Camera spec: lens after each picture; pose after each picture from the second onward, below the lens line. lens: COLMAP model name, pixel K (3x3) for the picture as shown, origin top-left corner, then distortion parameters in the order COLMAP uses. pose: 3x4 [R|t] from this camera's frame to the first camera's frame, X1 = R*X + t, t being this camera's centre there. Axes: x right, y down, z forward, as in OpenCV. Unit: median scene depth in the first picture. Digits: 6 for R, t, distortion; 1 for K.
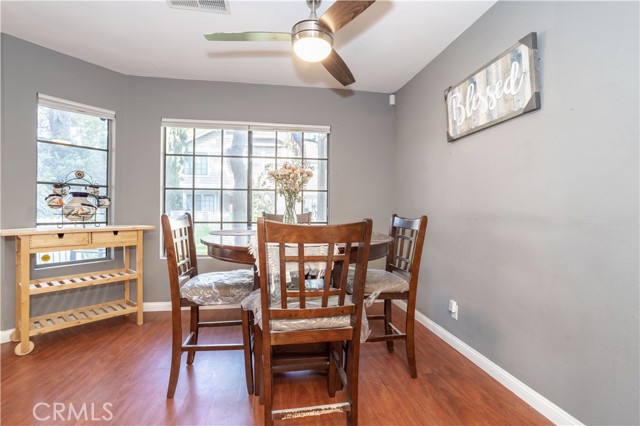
lens RADIAL K [[304.6, 0, 318.0], [0, 304.6, 209.8], [0, 0, 1]] dist [-0.009875, 0.000522]
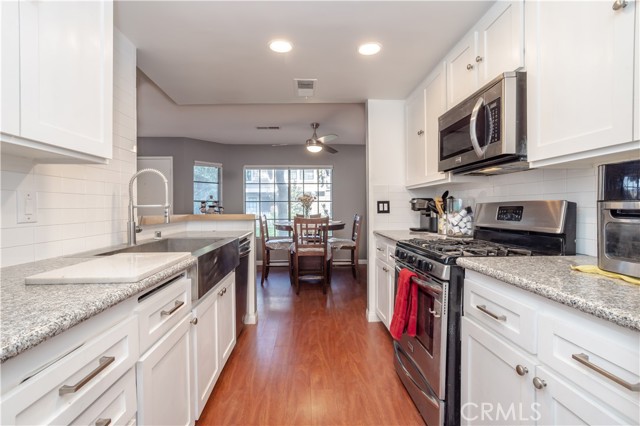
lens RADIAL K [[304.6, 0, 318.0], [0, 304.6, 209.8], [0, 0, 1]] dist [-0.009875, 0.000522]
pose [[0.993495, -0.008796, -0.113537, 0.404531], [0.008957, 0.999959, 0.000910, -0.042062], [0.113524, -0.001921, 0.993533, -2.085240]]
